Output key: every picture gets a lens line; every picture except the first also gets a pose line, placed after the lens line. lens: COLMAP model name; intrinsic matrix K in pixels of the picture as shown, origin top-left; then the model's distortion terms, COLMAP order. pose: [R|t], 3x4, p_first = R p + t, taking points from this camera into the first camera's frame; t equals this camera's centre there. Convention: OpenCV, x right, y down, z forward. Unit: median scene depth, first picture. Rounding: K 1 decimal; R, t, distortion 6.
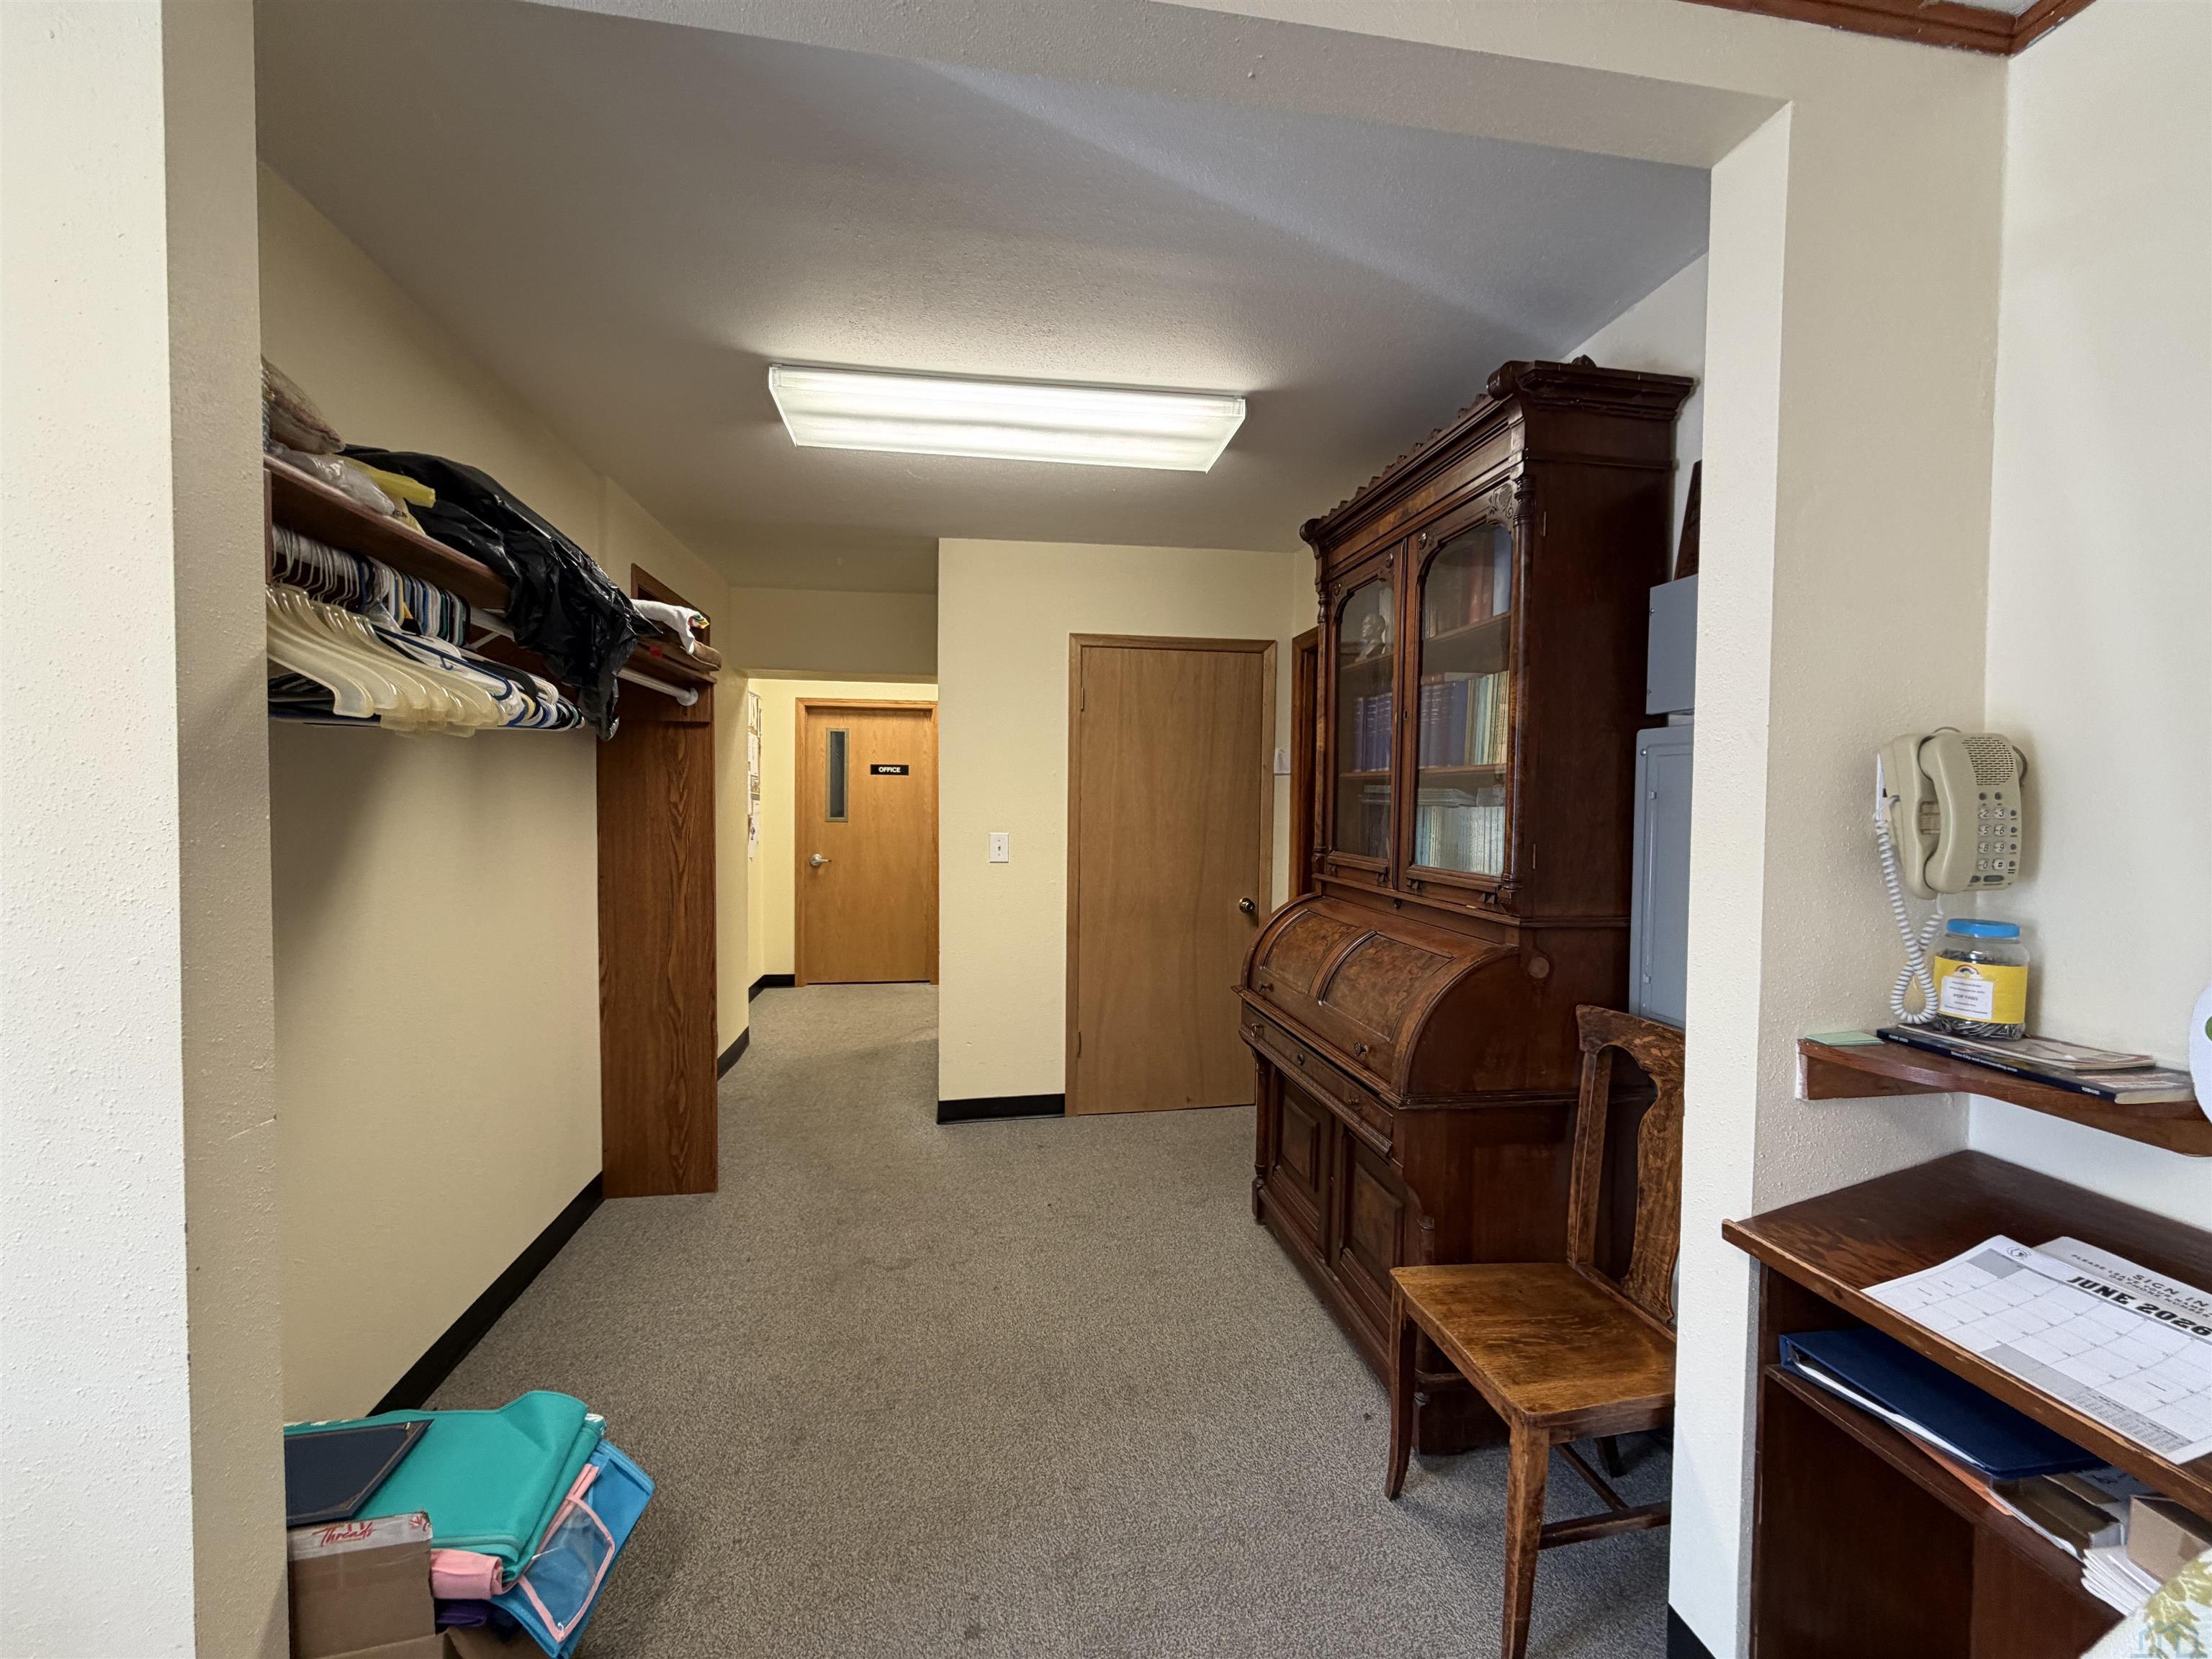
lens RADIAL K [[877.8, 0, 1101.5], [0, 877.8, 824.7], [0, 0, 1]] dist [0.000604, -0.000383]
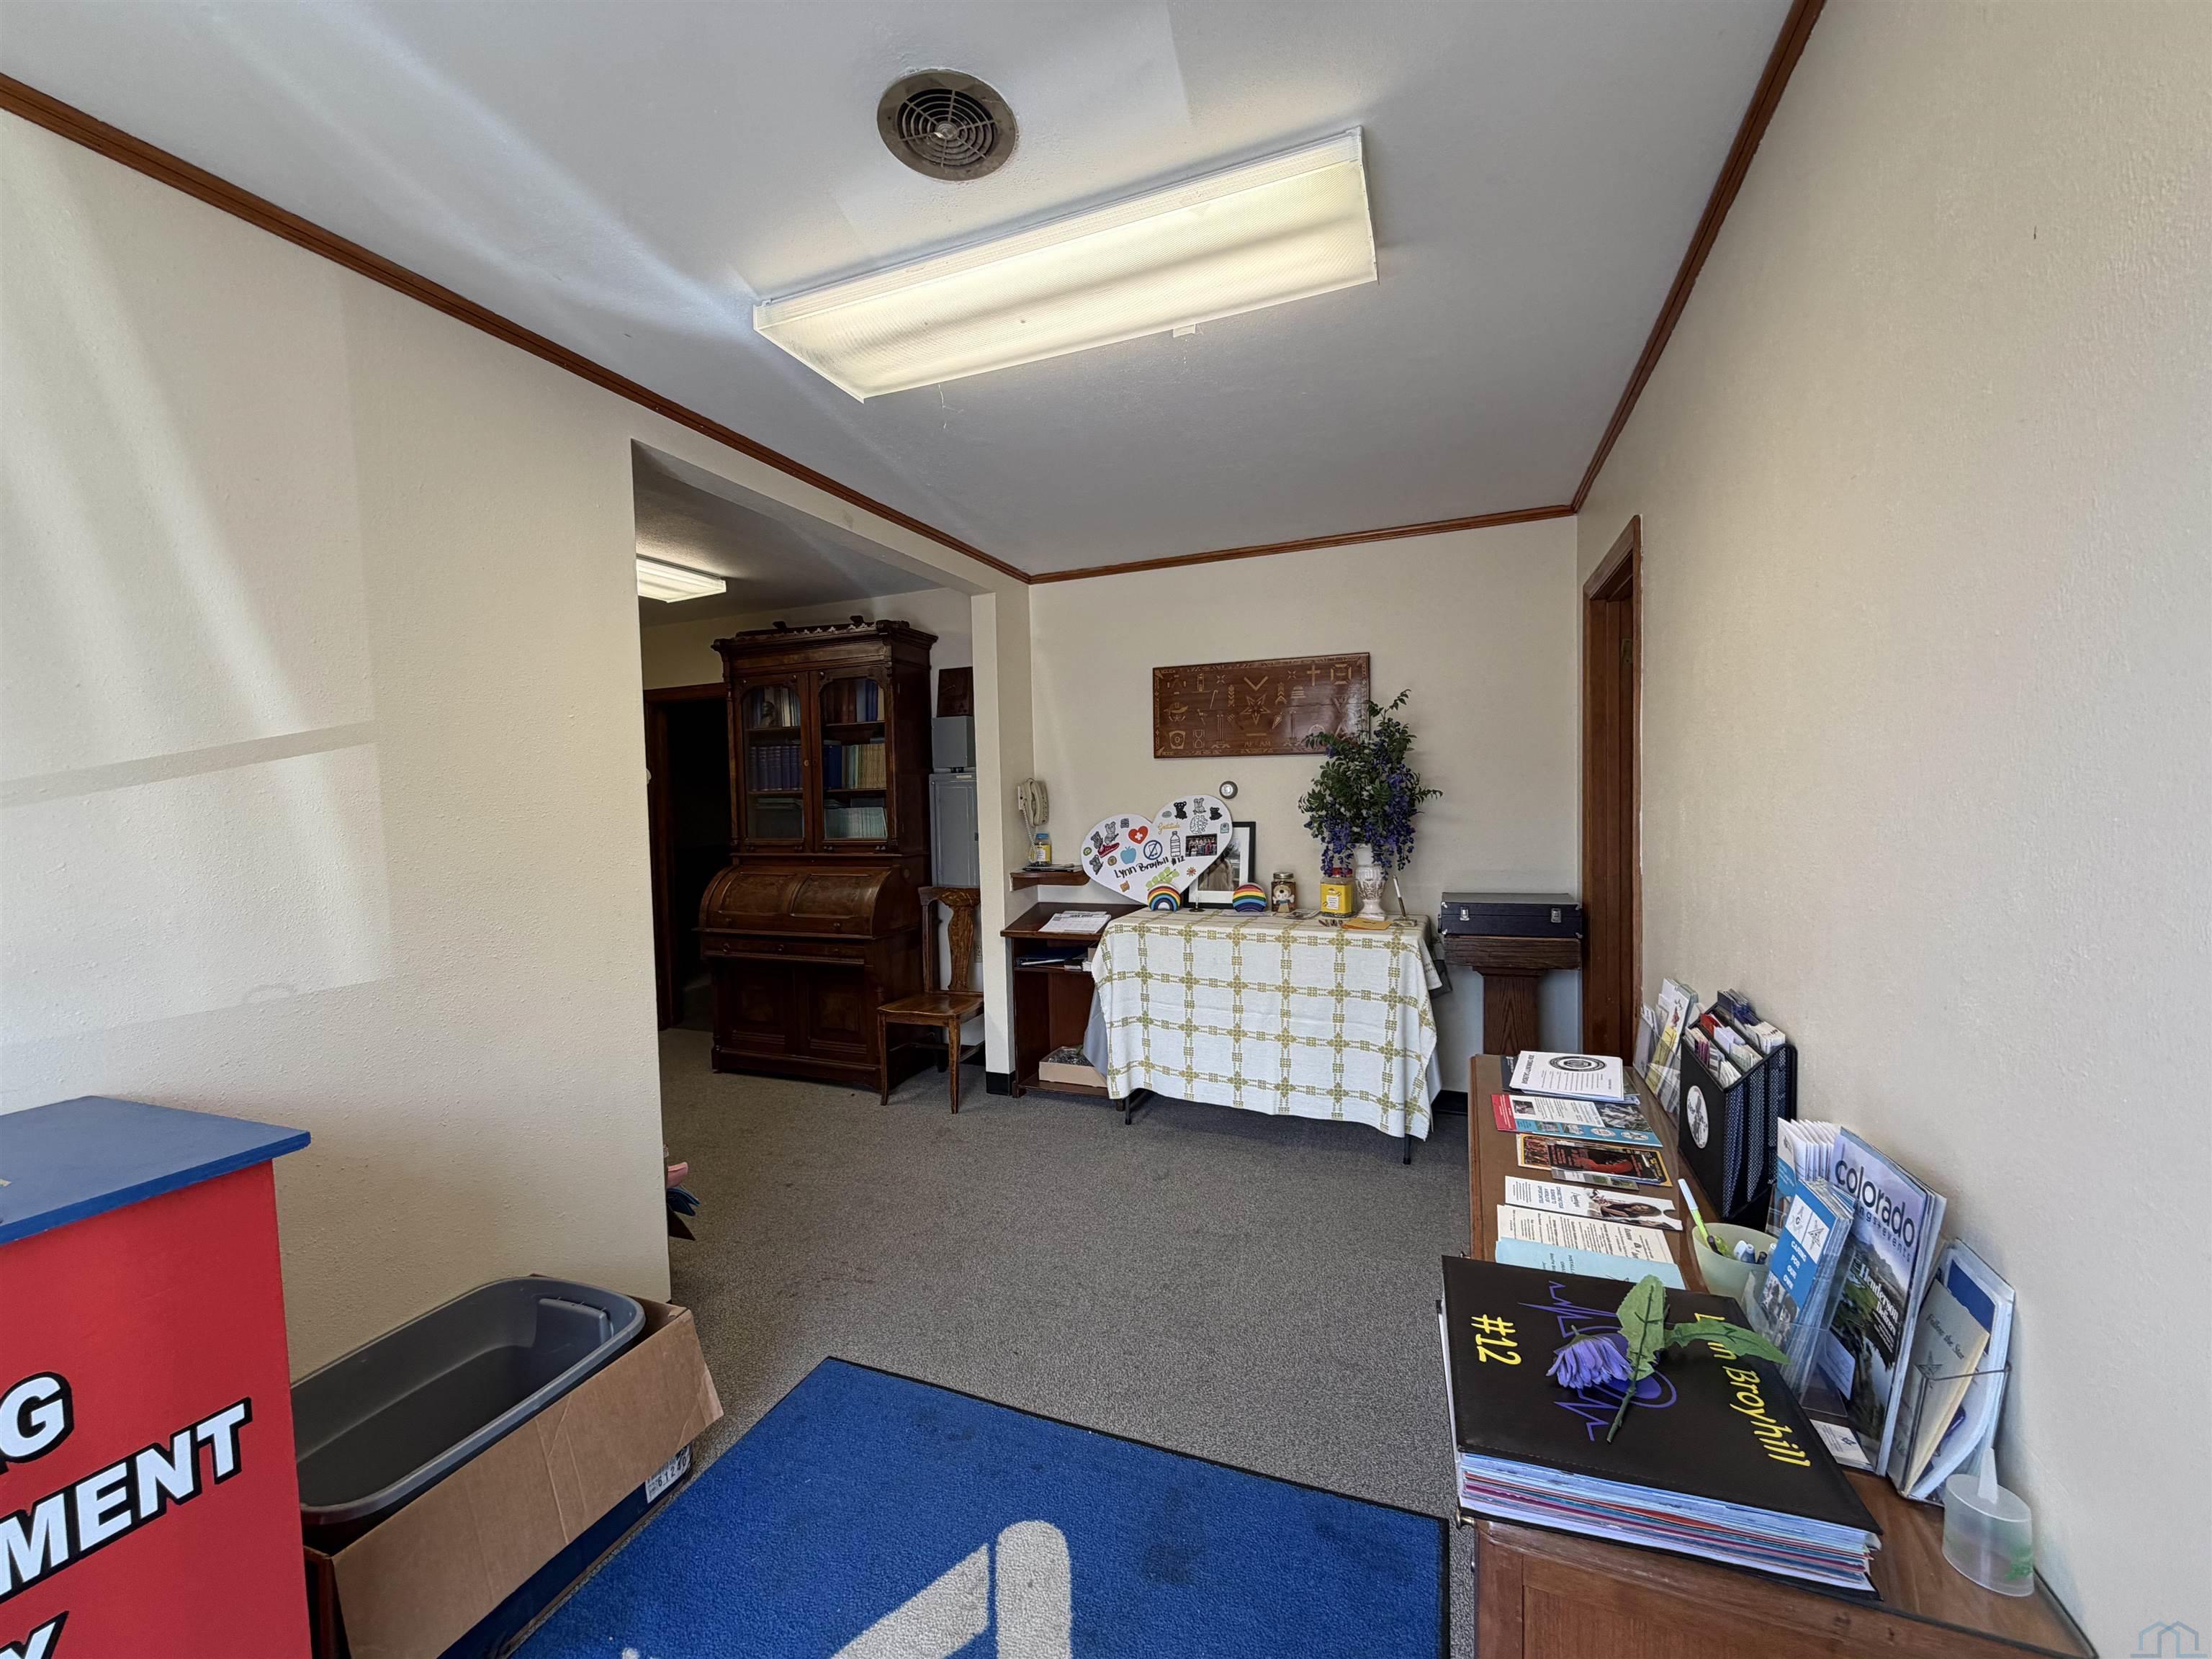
lens RADIAL K [[877.8, 0, 1105.4], [0, 877.8, 834.7], [0, 0, 1]] dist [0.000604, -0.000383]
pose [[0.504102, -0.065249, 0.861176, -1.816545], [0.056658, 0.997492, 0.042411, -0.020235], [-0.861784, 0.027413, 0.506535, -0.963513]]
